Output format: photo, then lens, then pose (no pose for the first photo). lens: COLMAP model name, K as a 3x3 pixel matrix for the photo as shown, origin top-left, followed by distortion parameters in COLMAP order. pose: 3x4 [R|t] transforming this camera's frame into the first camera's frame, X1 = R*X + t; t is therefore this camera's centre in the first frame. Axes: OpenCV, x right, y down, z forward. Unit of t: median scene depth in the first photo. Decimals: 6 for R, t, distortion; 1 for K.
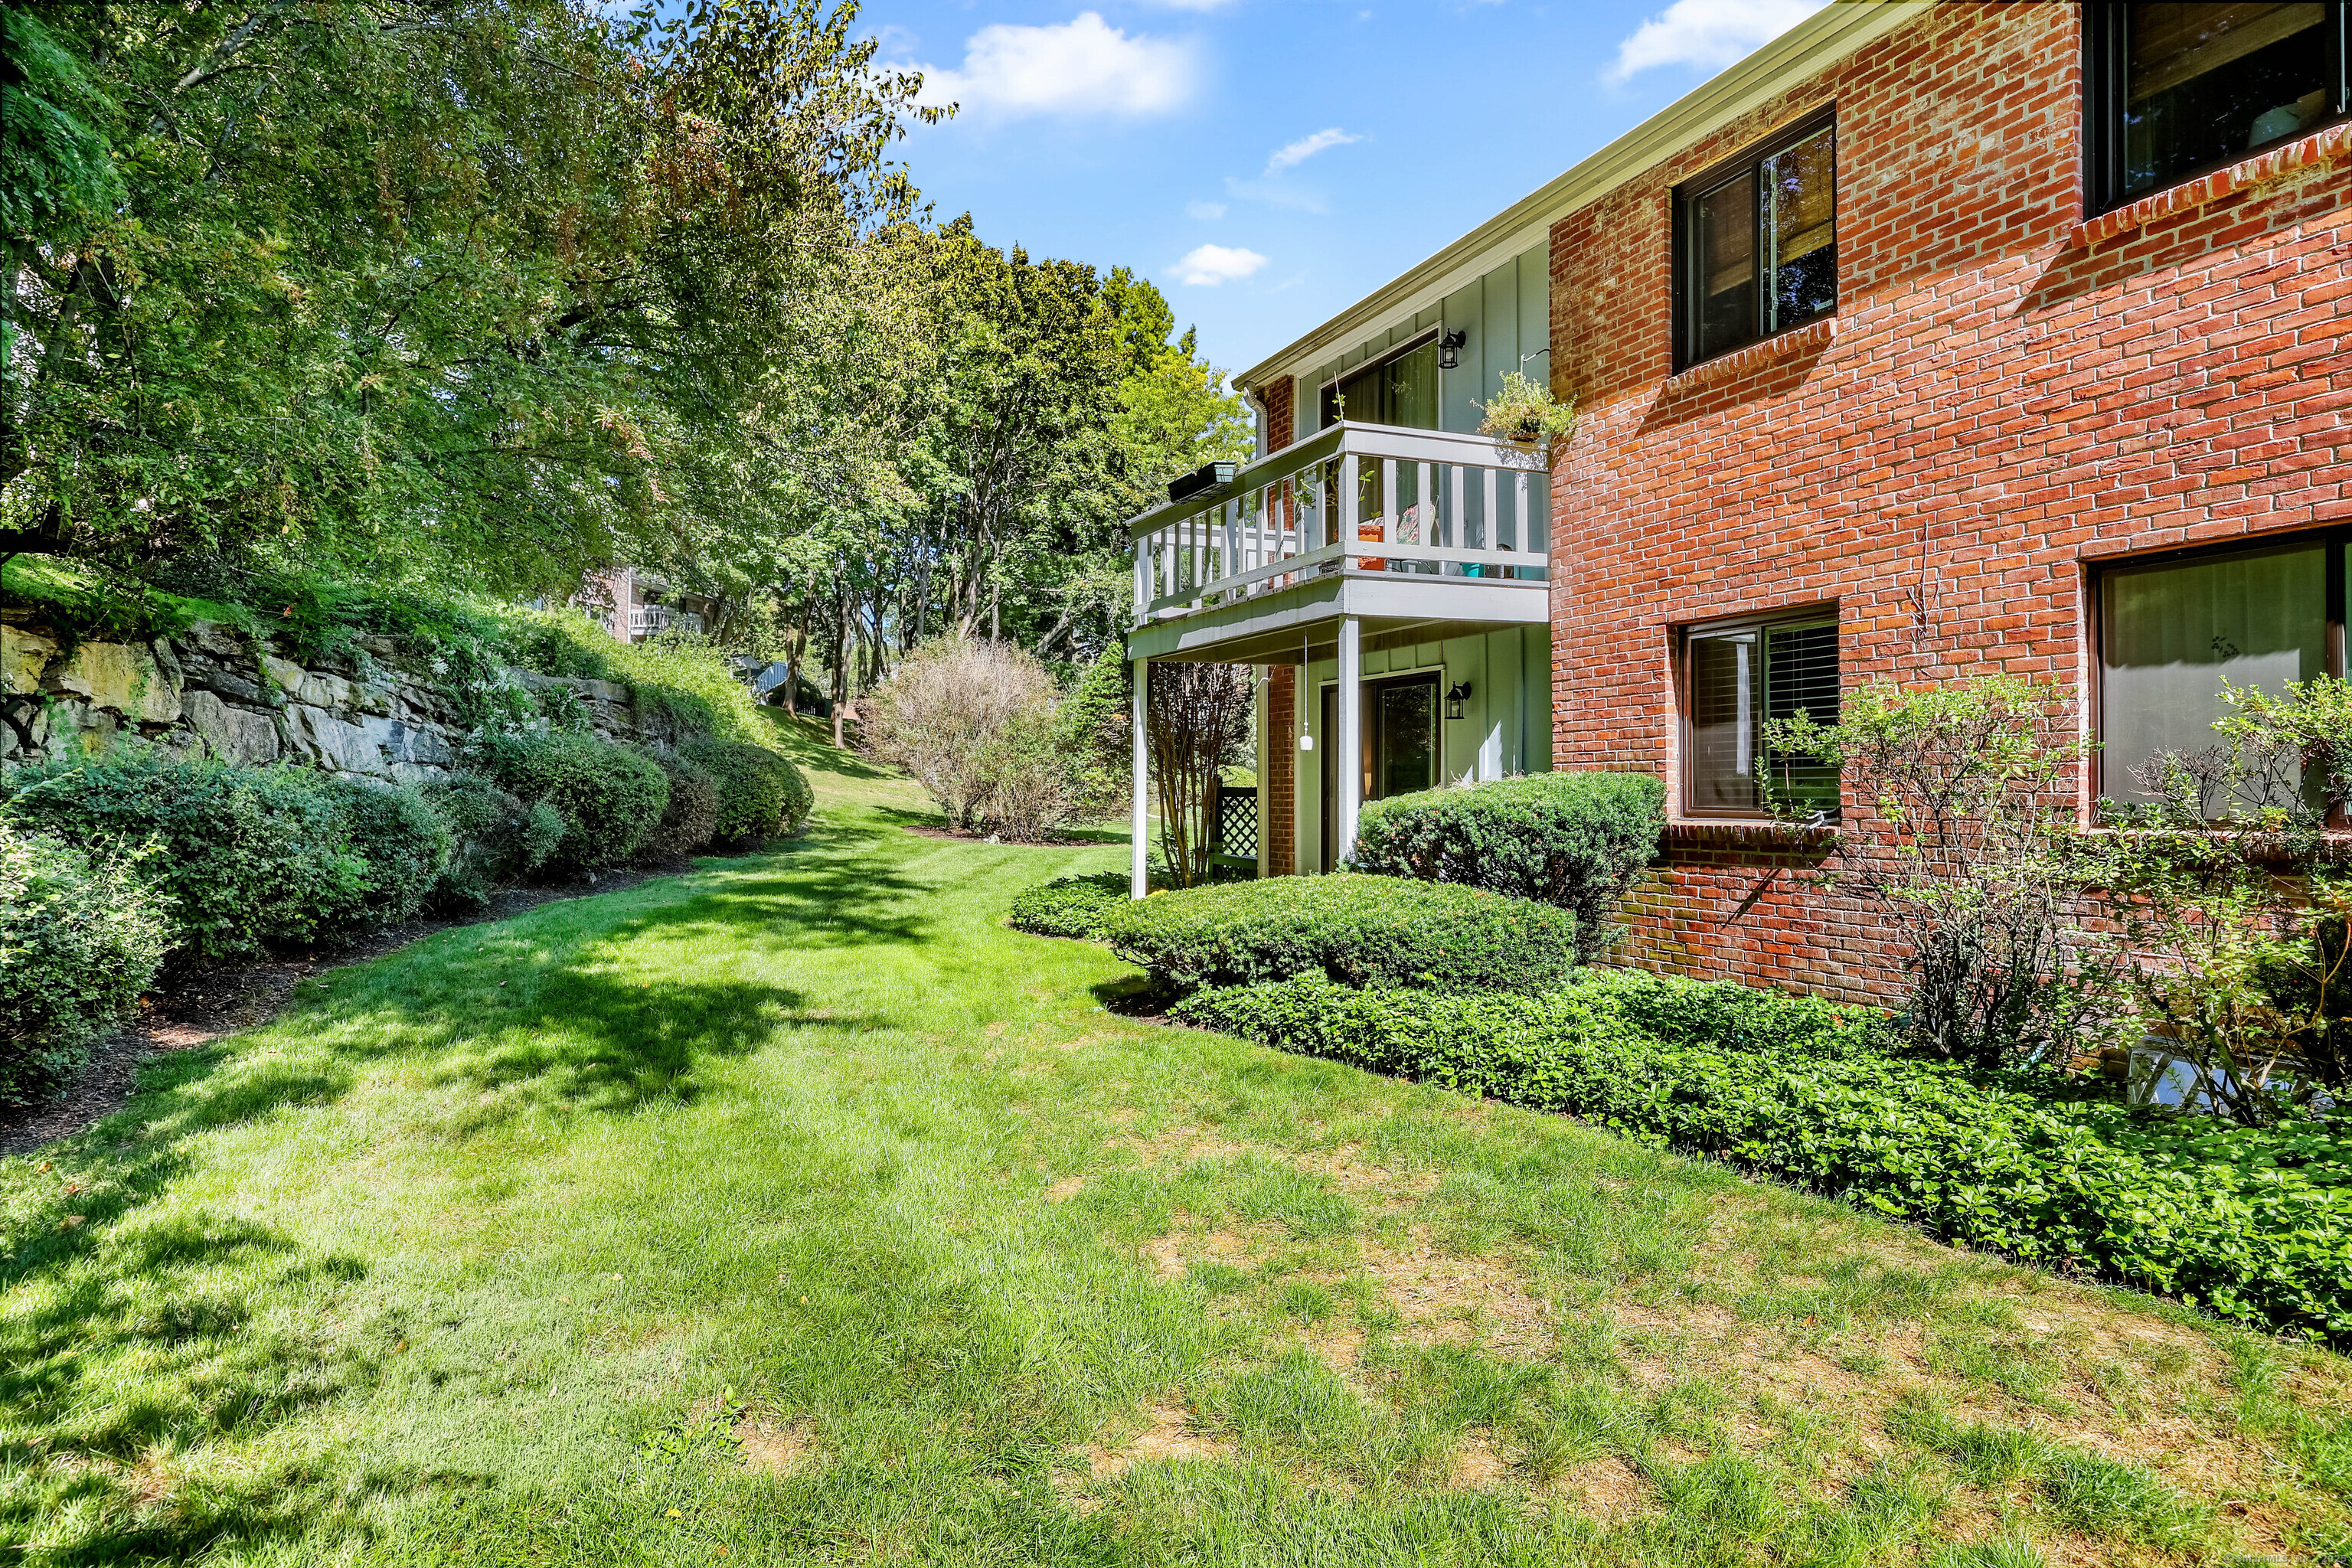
lens RADIAL K [[1347.5, 0, 1171.9], [0, 1347.5, 781.4], [0, 0, 1]] dist [0.003339, 0.000729]
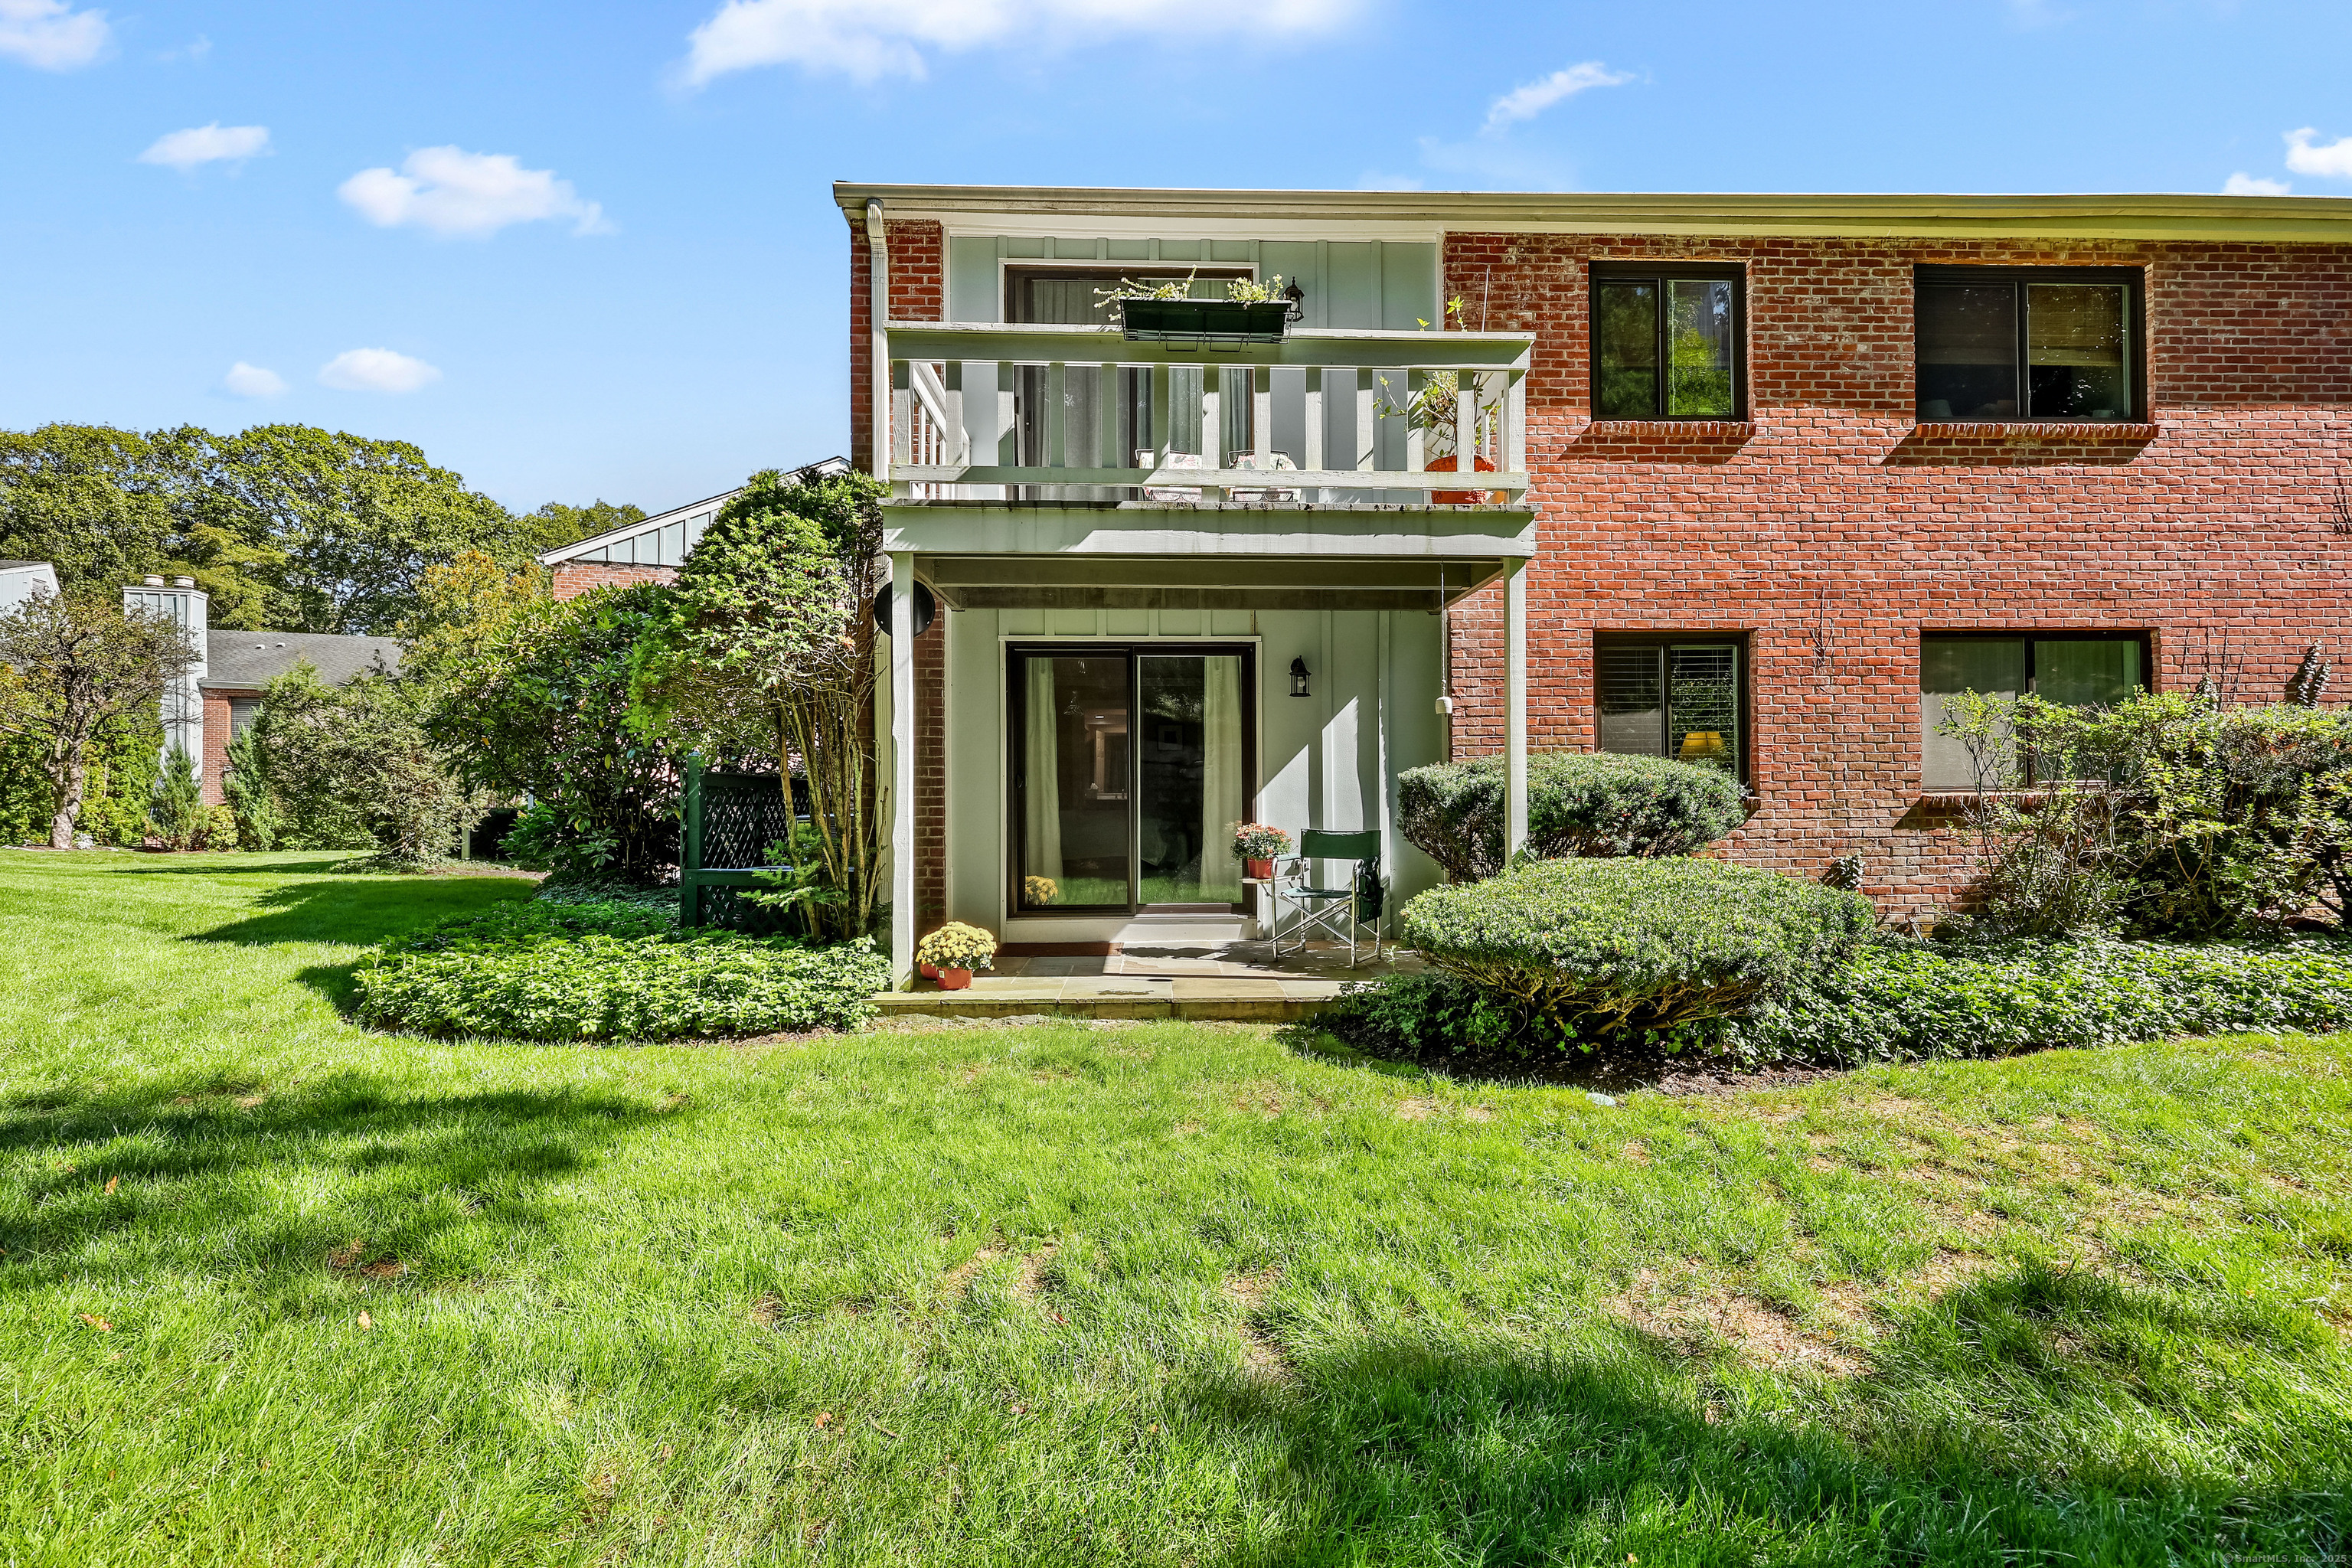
lens RADIAL K [[912.8, 0, 1175.5], [0, 912.8, 797.1], [0, 0, 1]] dist [-0.000067, 0.000059]
pose [[0.383200, 0.007738, 0.923633, -0.601156], [-0.001588, 0.999969, -0.007719, 0.043204], [-0.923664, 0.001491, 0.383200, 1.230059]]
